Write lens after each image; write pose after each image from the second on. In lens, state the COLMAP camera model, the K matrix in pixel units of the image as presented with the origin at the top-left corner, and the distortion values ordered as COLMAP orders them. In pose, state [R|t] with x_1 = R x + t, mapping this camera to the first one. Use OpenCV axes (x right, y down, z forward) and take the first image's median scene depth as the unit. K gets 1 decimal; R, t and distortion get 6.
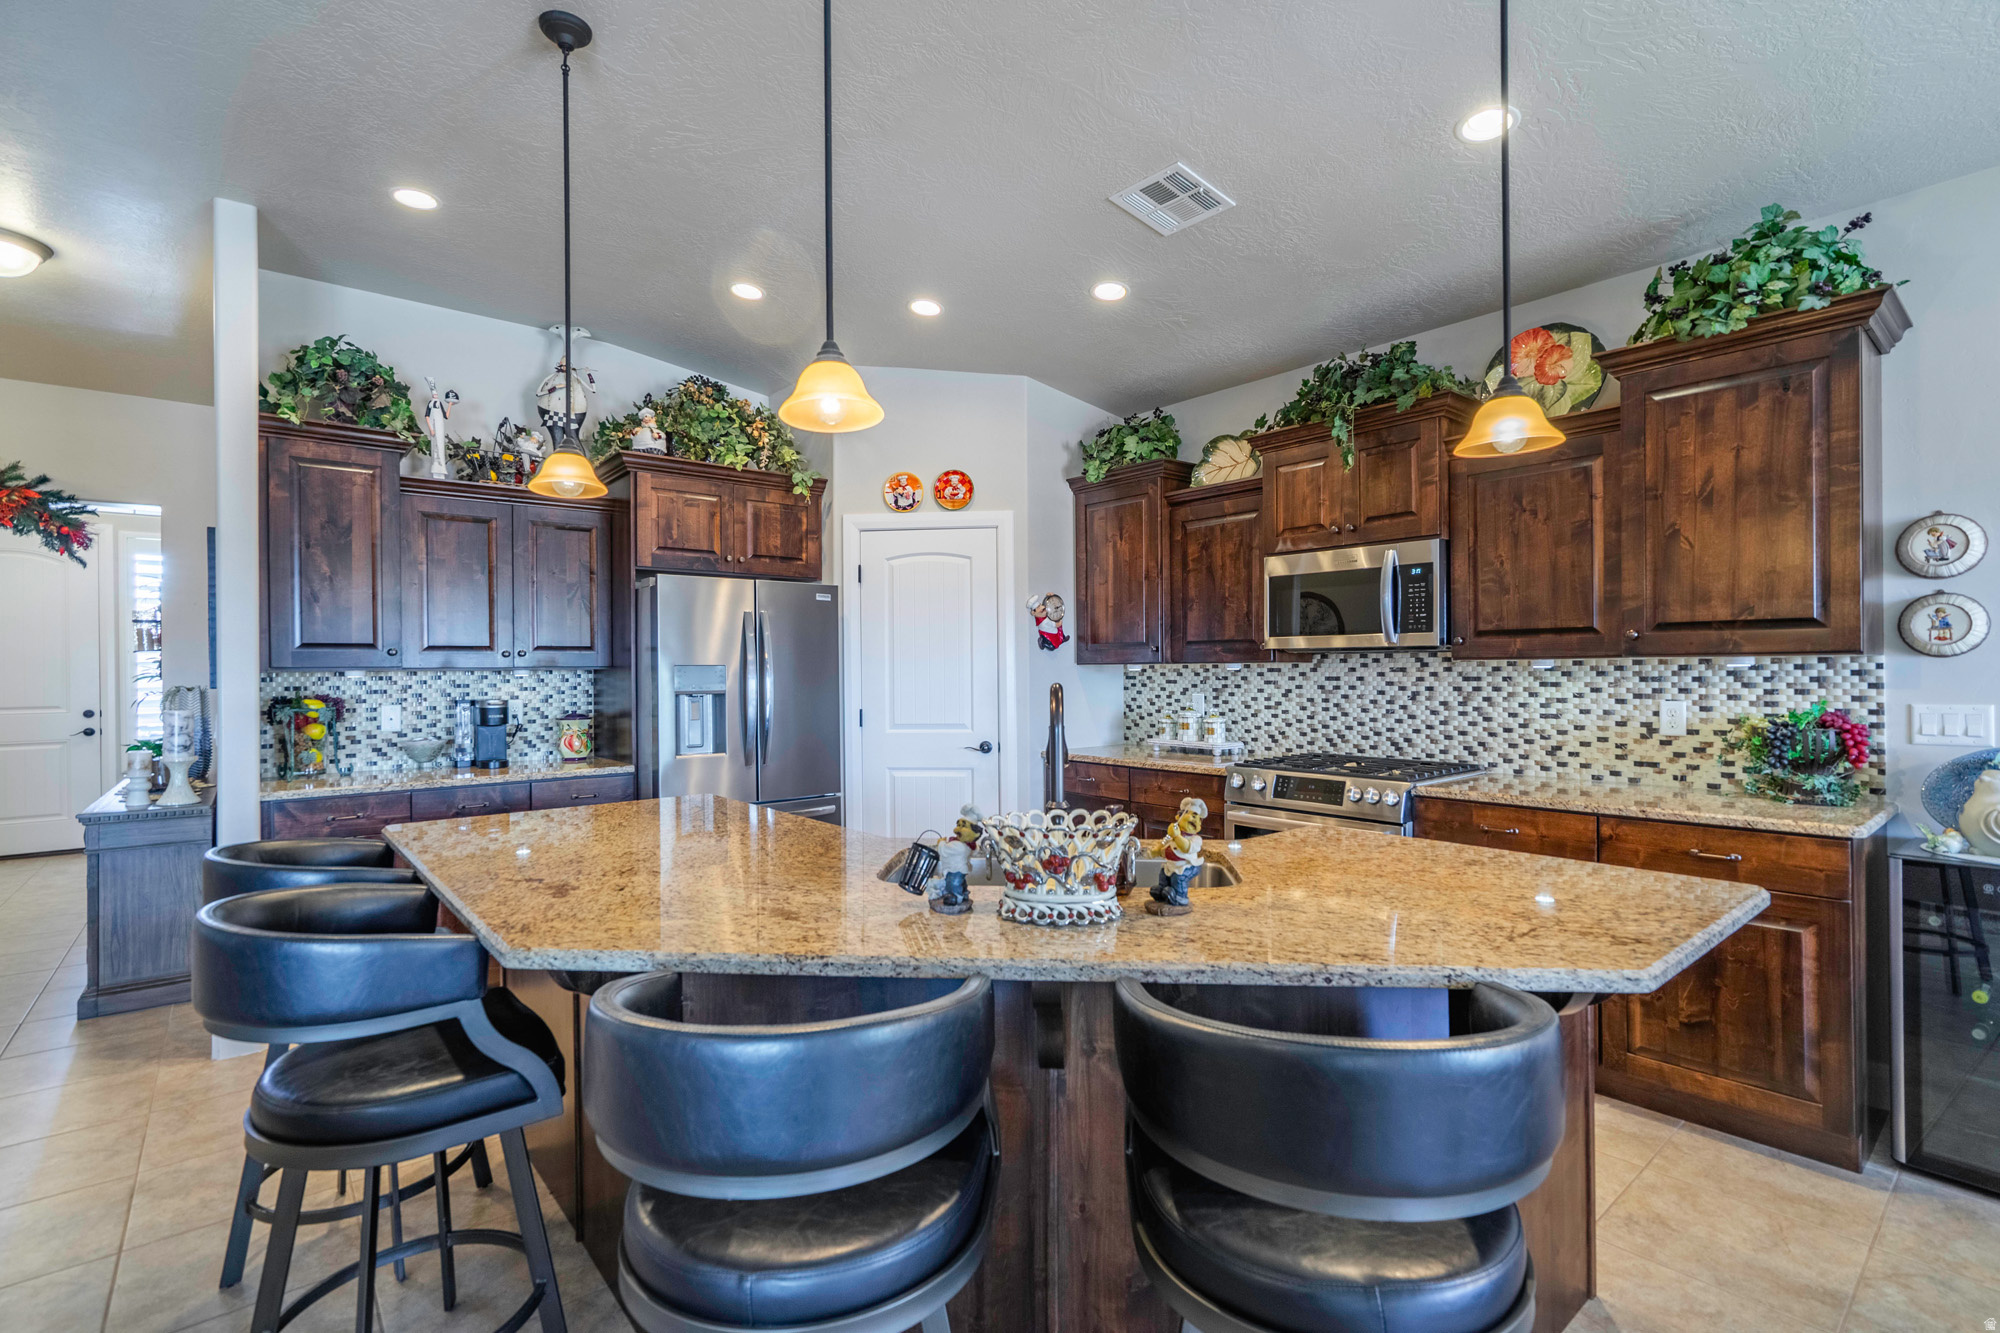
lens RADIAL K [[908.6, 0, 1004.9], [0, 908.6, 668.9], [0, 0, 1]] dist [-0.000047, 0.000639]
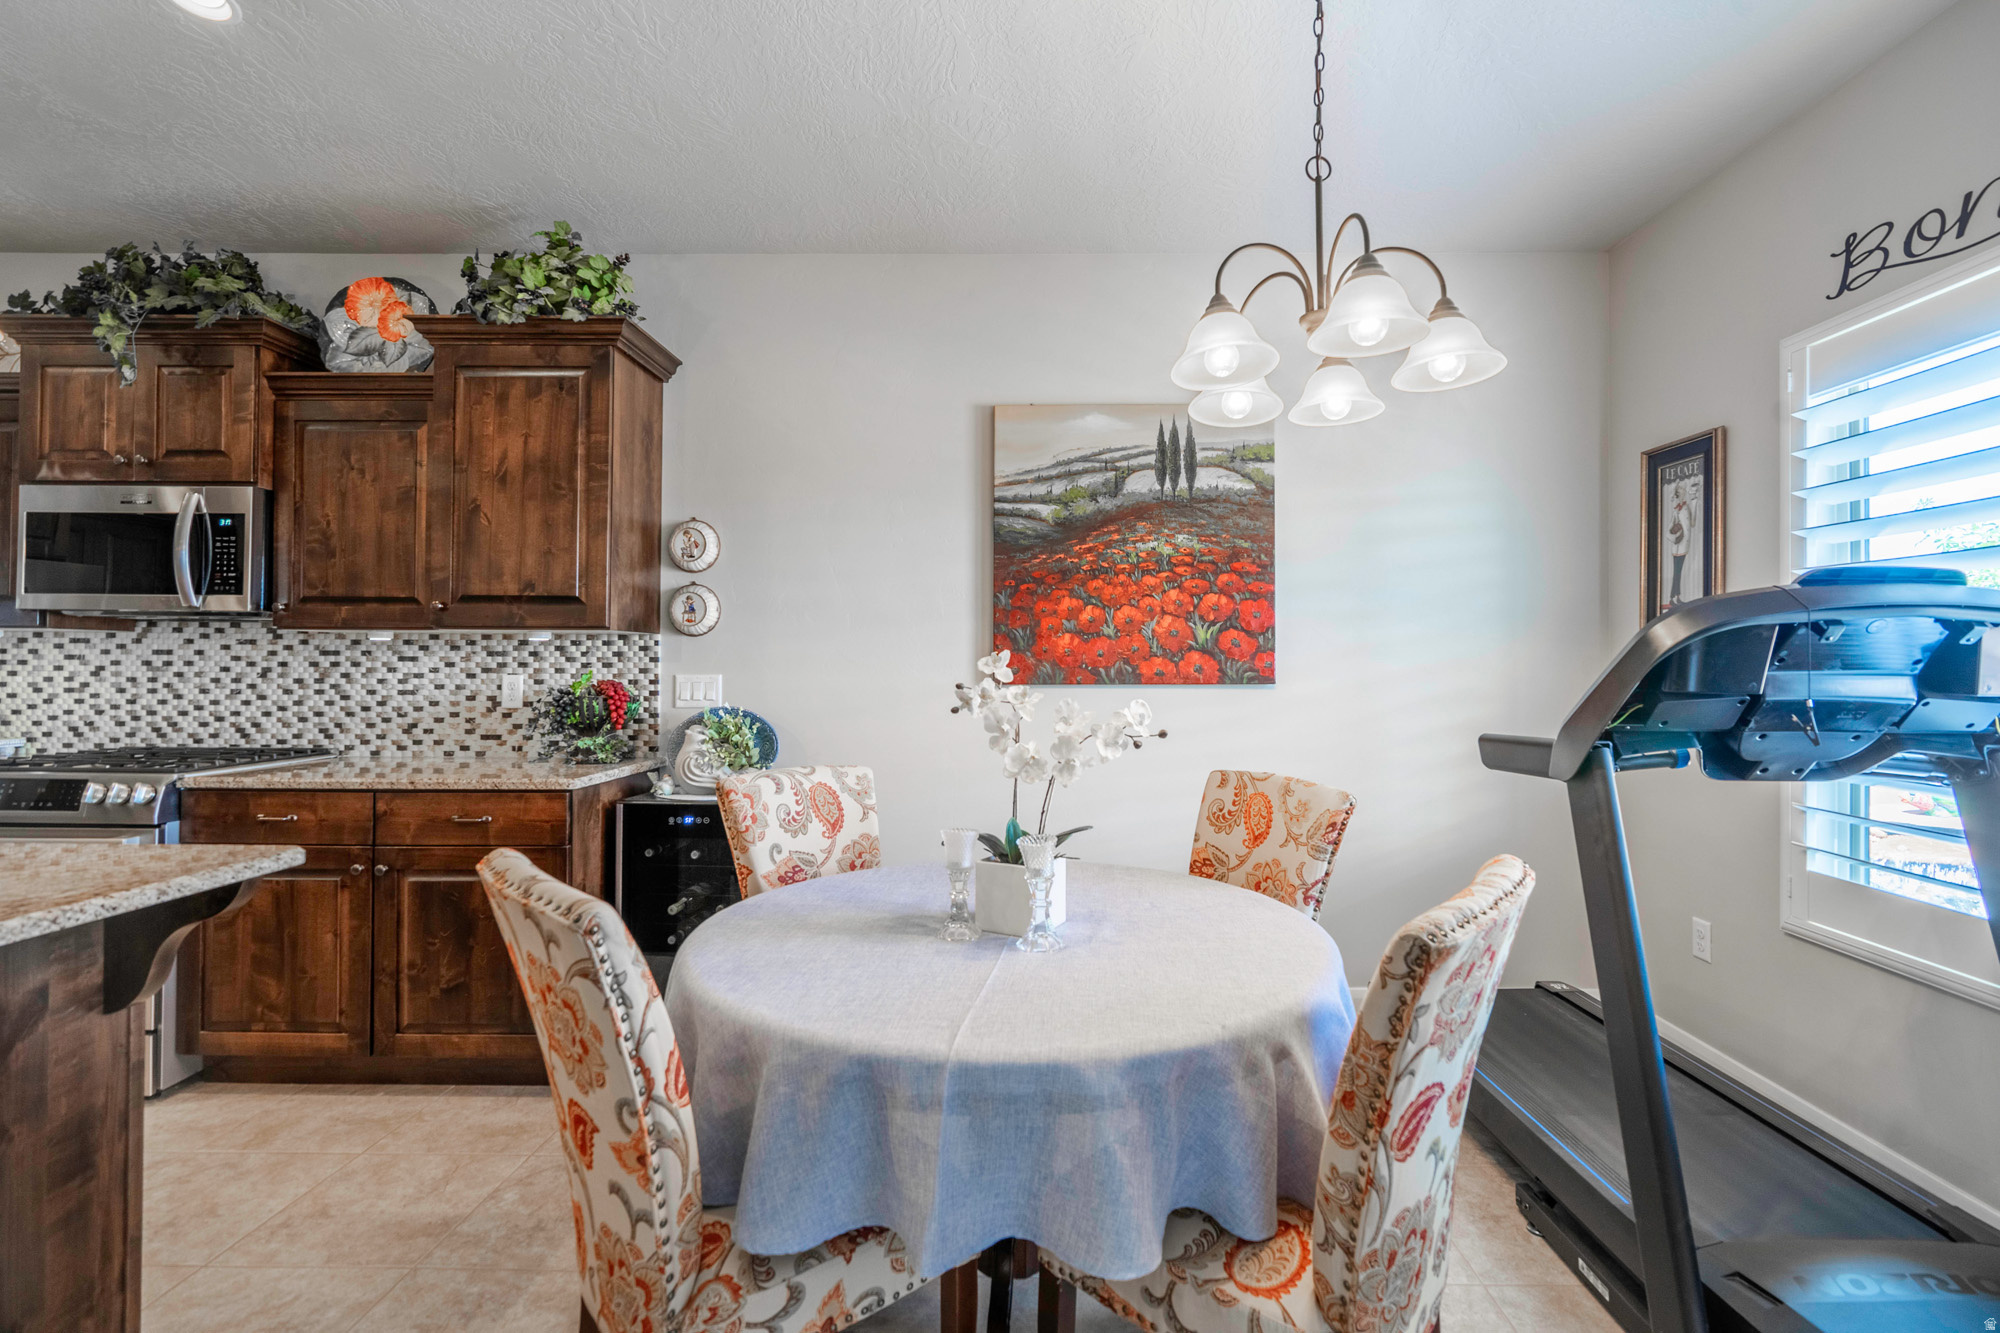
lens RADIAL K [[919.1, 0, 1020.7], [0, 919.1, 654.1], [0, 0, 1]] dist [0.002507, 0.000430]
pose [[0.657130, 0.019442, 0.753526, 0.286331], [-0.011517, 0.999810, -0.015752, 0.019186], [-0.753689, 0.001673, 0.657229, -0.113828]]
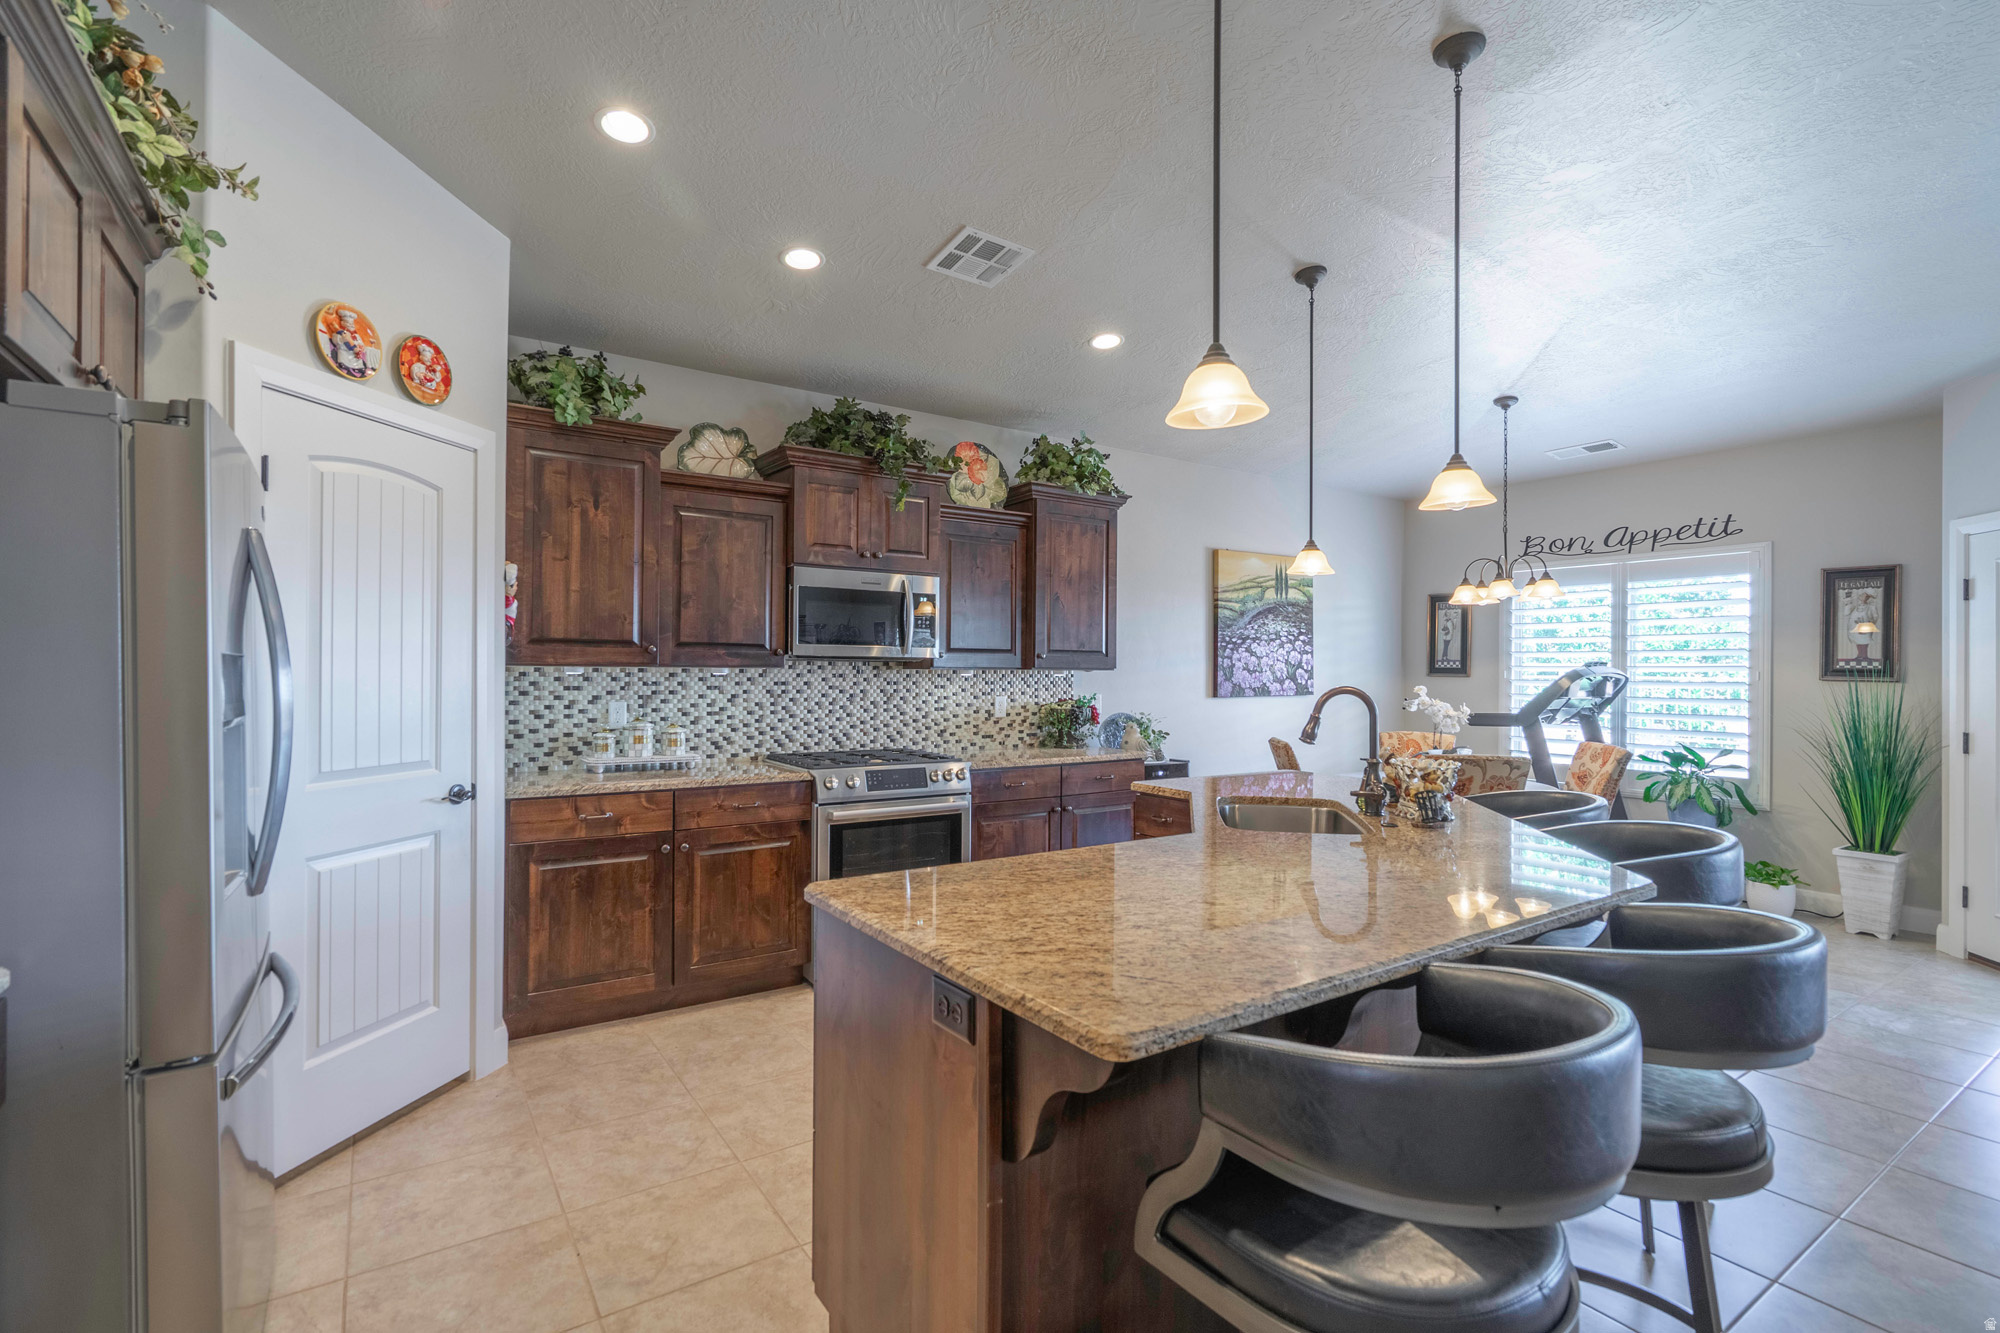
lens RADIAL K [[916.7, 0, 996.7], [0, 916.7, 669.0], [0, 0, 1]] dist [-0.000124, 0.000157]
pose [[0.109972, 0.013825, 0.993839, -0.799531], [-0.006264, 0.999893, -0.013216, 0.007317], [-0.993915, -0.004772, 0.110046, 0.729720]]
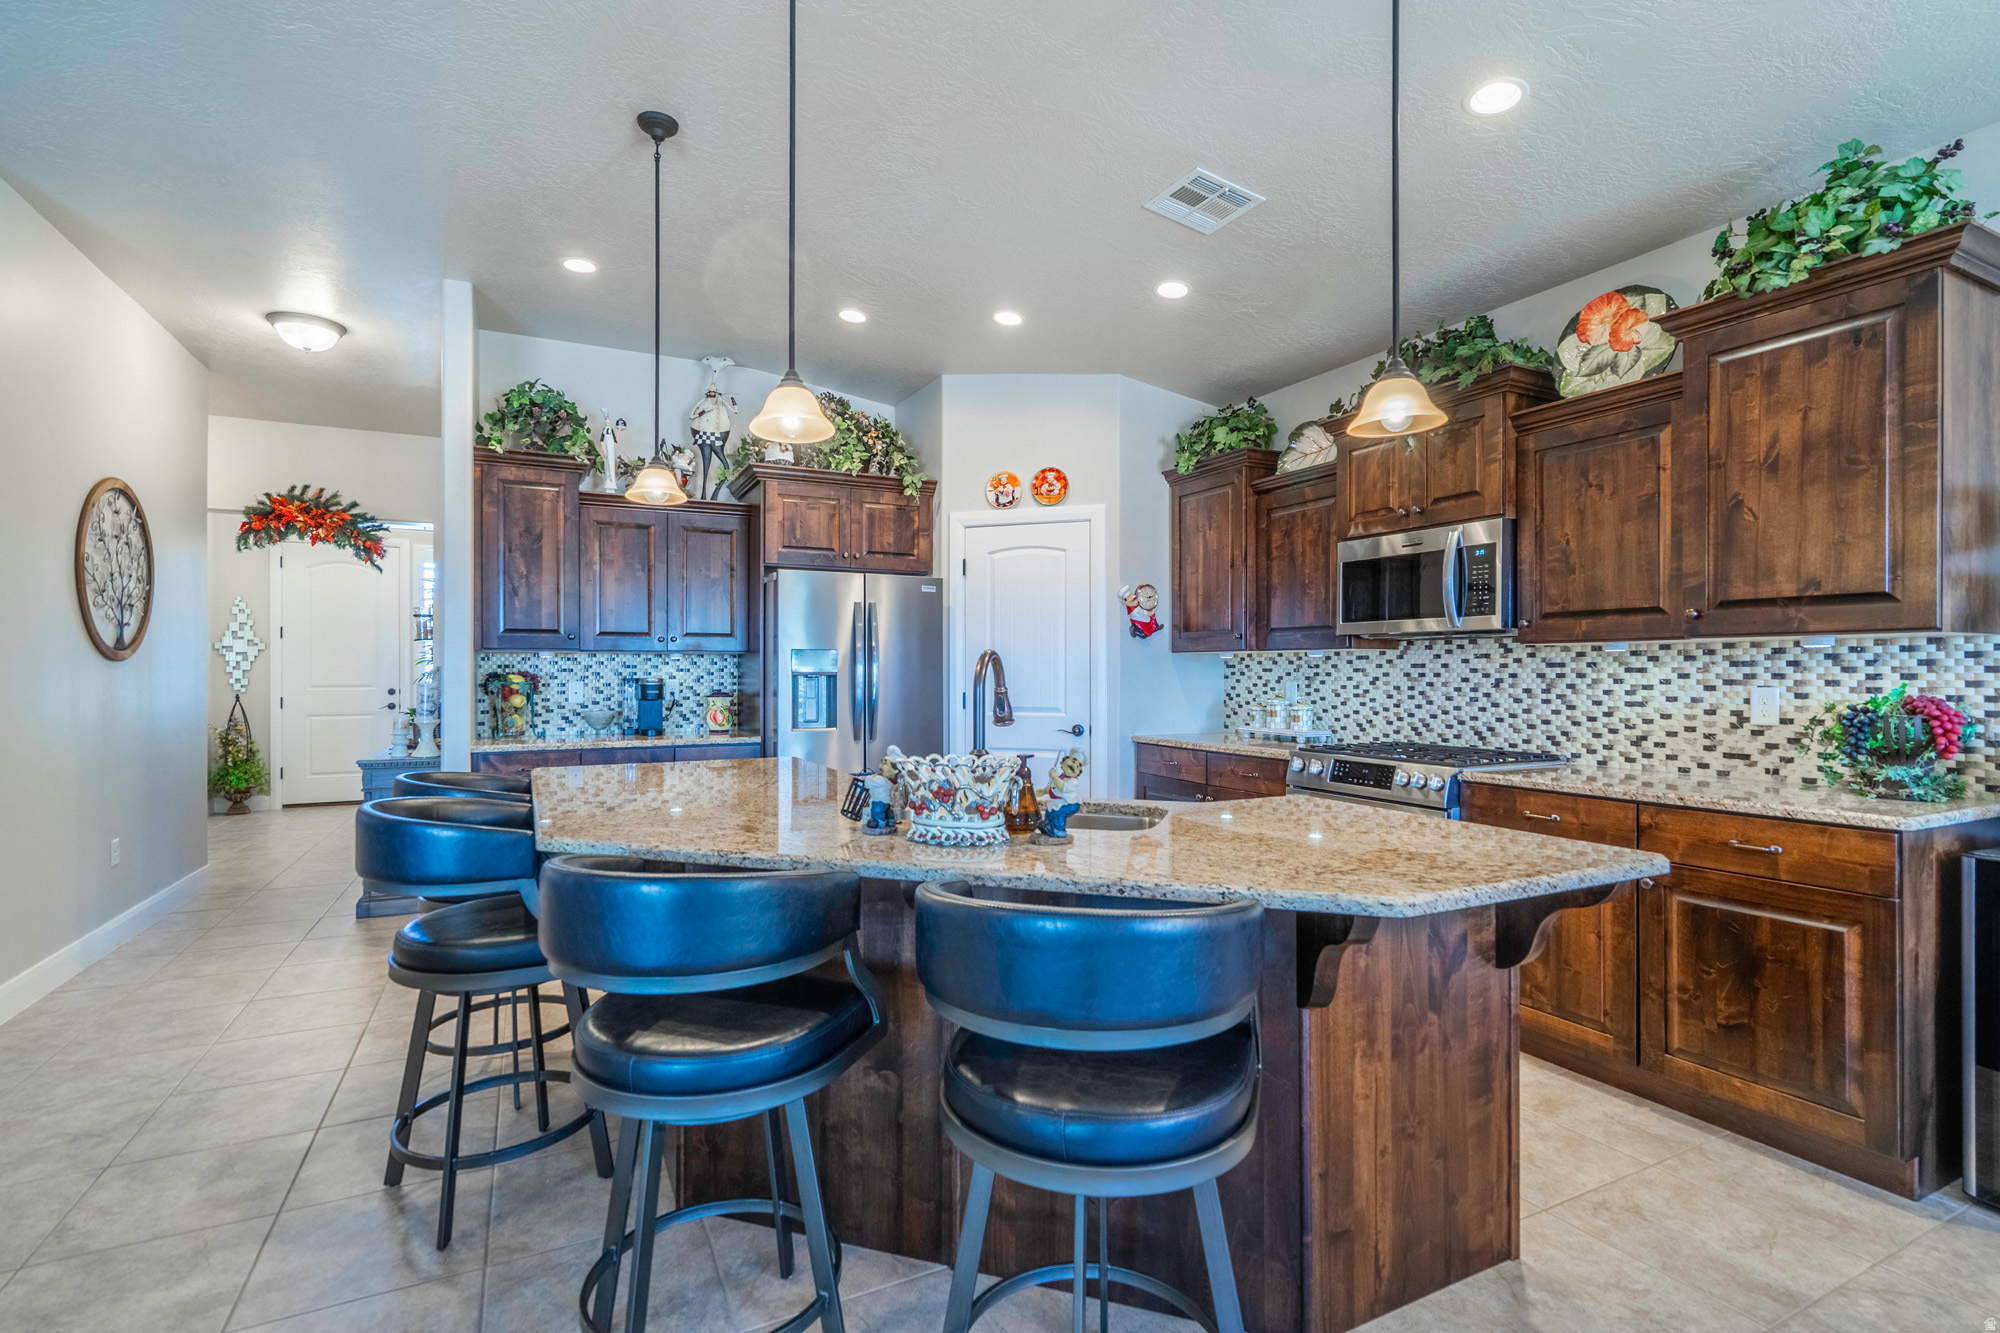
lens RADIAL K [[916.7, 0, 996.7], [0, 916.7, 669.0], [0, 0, 1]] dist [-0.000124, 0.000157]
pose [[0.973578, 0.008437, -0.228198, 0.168808], [-0.008524, 0.999963, 0.000602, 0.020218], [0.228195, 0.001360, 0.973614, -0.069187]]
